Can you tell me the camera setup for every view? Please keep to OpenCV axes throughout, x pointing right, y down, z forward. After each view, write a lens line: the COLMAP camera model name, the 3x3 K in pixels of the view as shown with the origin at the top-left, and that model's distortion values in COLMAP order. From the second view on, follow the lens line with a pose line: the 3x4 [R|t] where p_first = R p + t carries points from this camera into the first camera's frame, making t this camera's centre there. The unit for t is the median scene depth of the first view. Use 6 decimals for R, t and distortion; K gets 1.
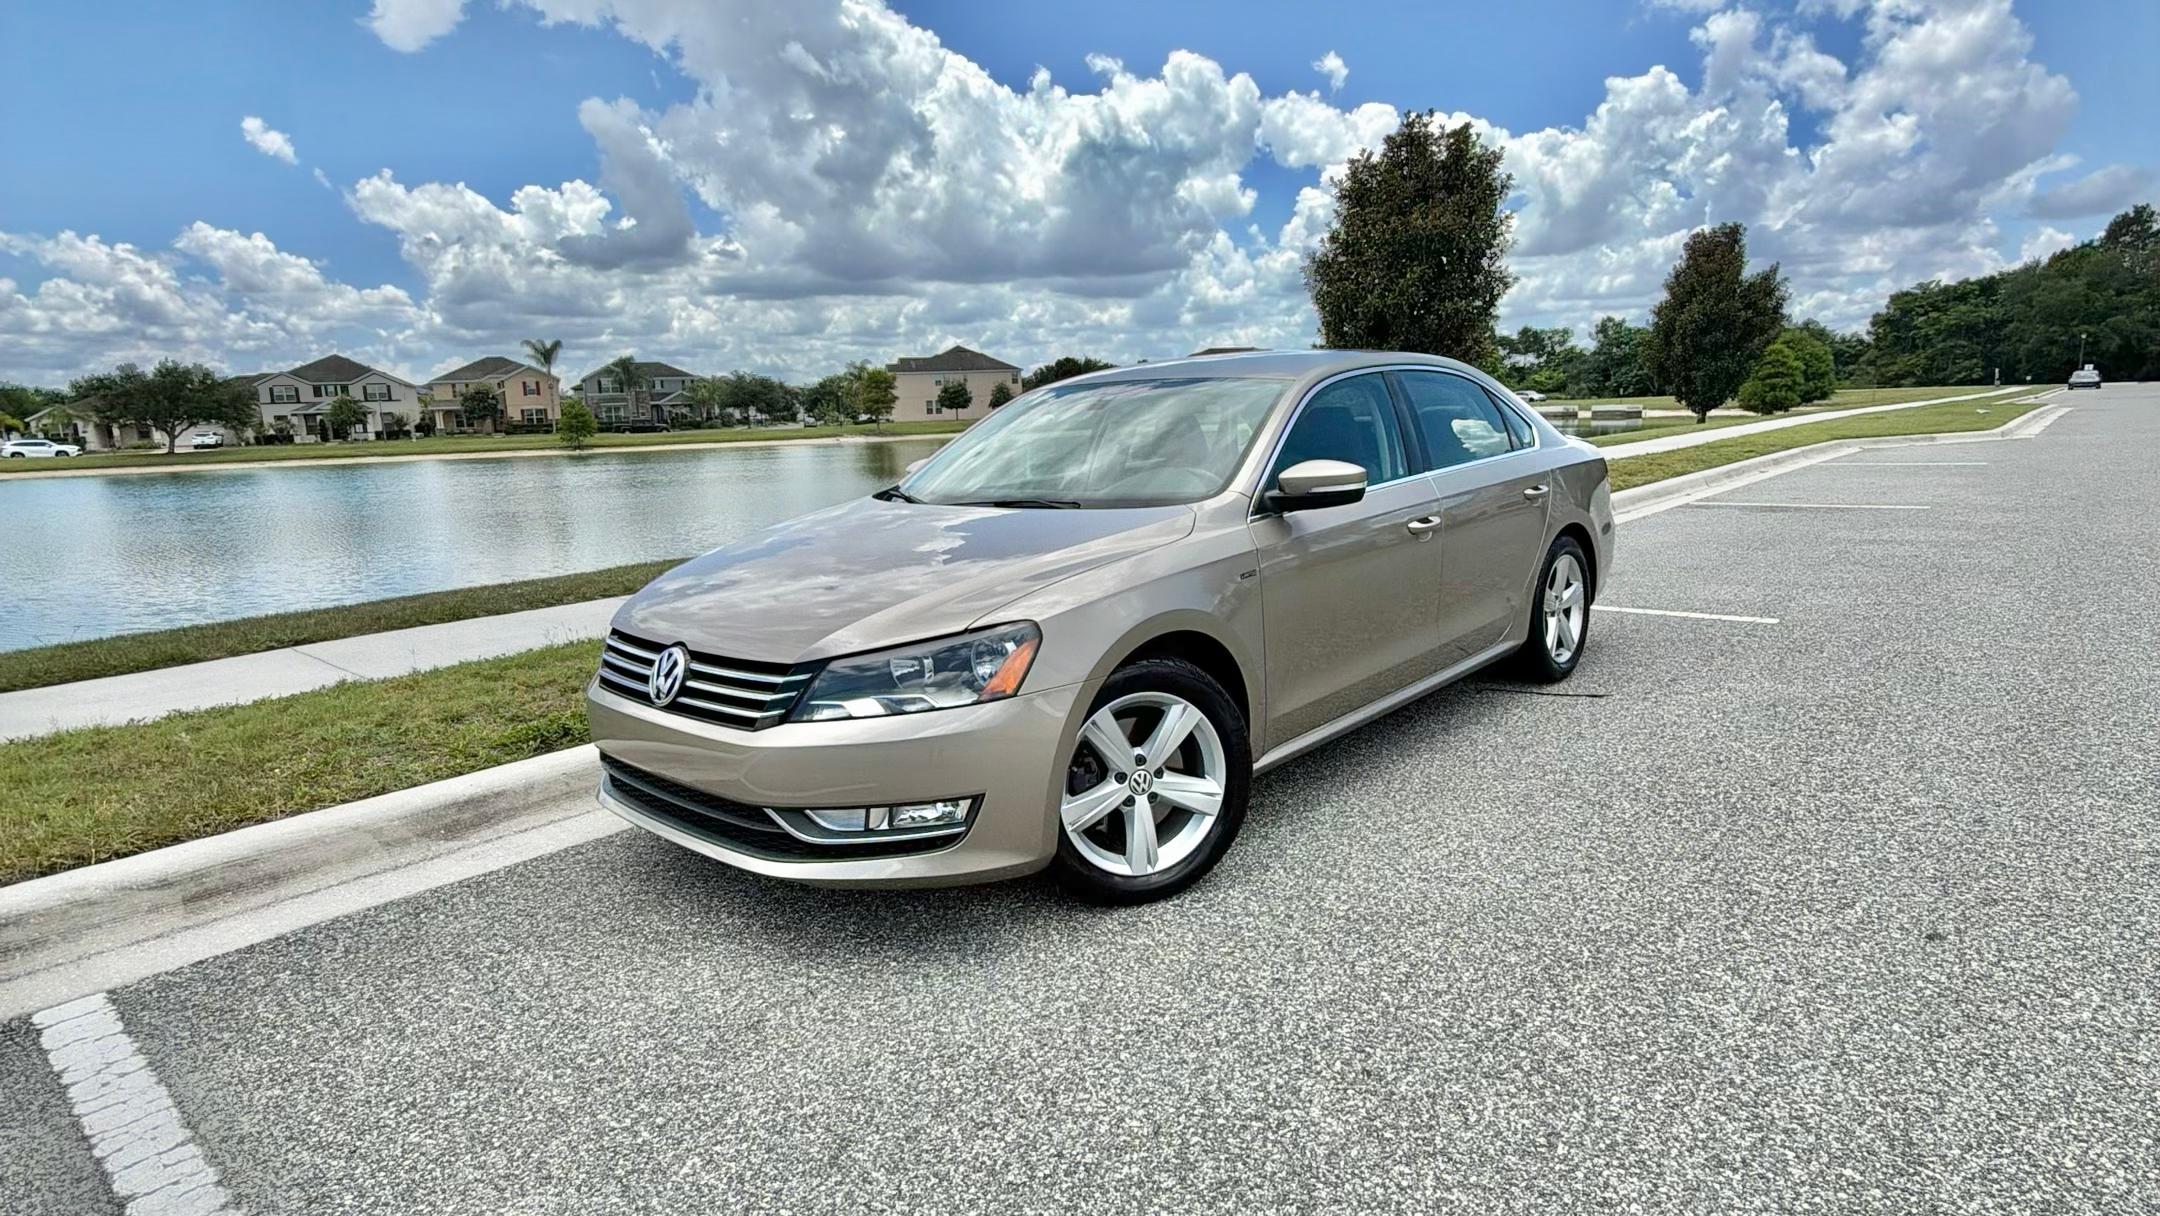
lens RADIAL K [[1143.2, 0, 1076.0], [0, 1143.2, 607.3], [0, 0, 1]] dist [0.001998, -0.002209]
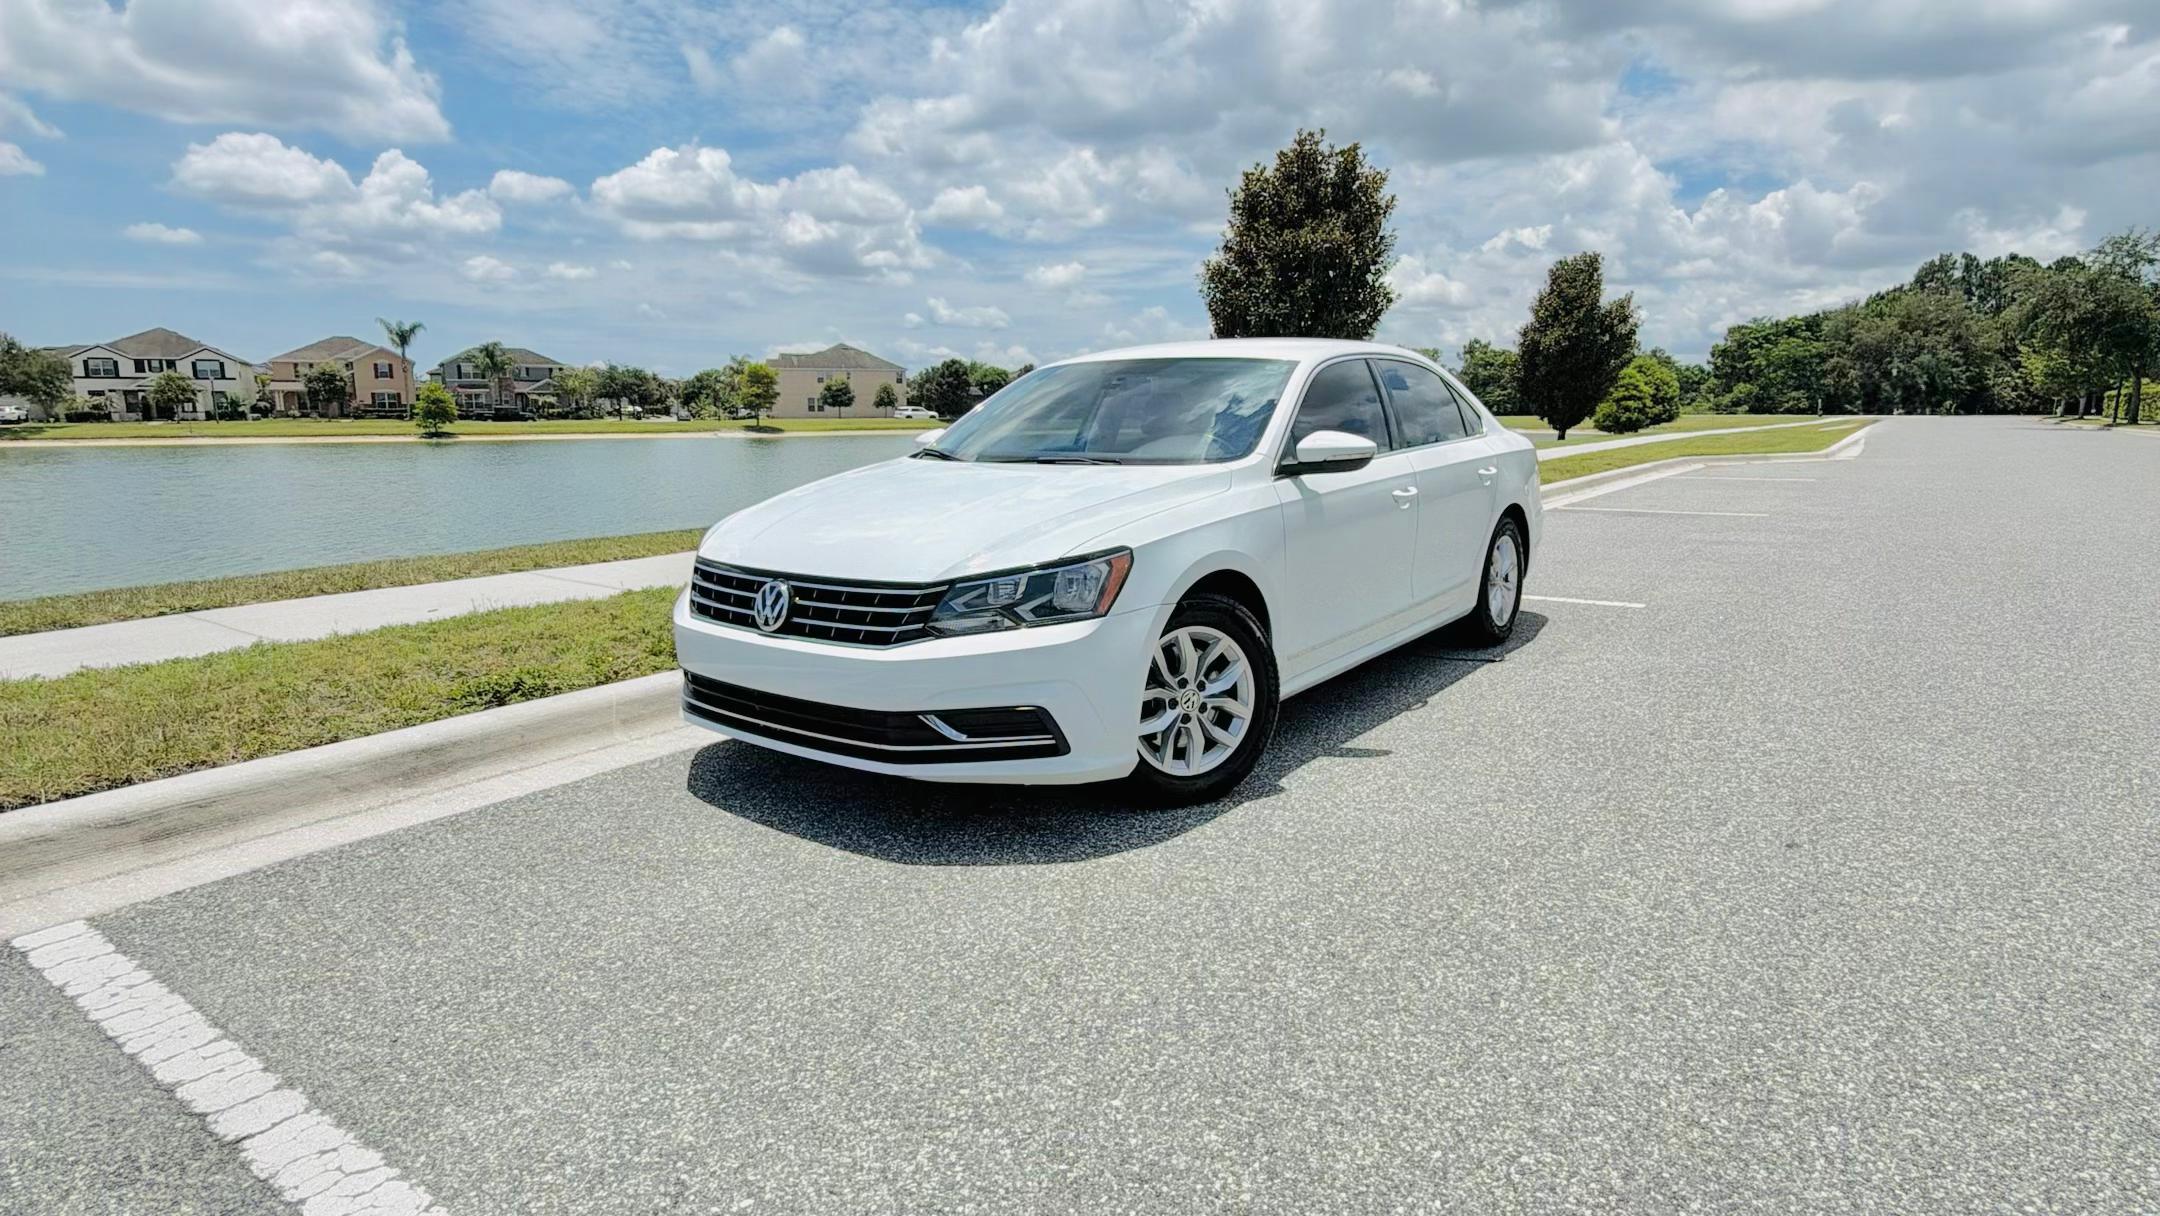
lens RADIAL K [[1143.2, 0, 1076.0], [0, 1143.2, 607.3], [0, 0, 1]] dist [0.001998, -0.002209]
pose [[0.994601, 0.013857, 0.102842, -0.092828], [-0.013502, 0.999900, -0.004151, 0.055785], [-0.102890, 0.002740, 0.994689, -0.079780]]
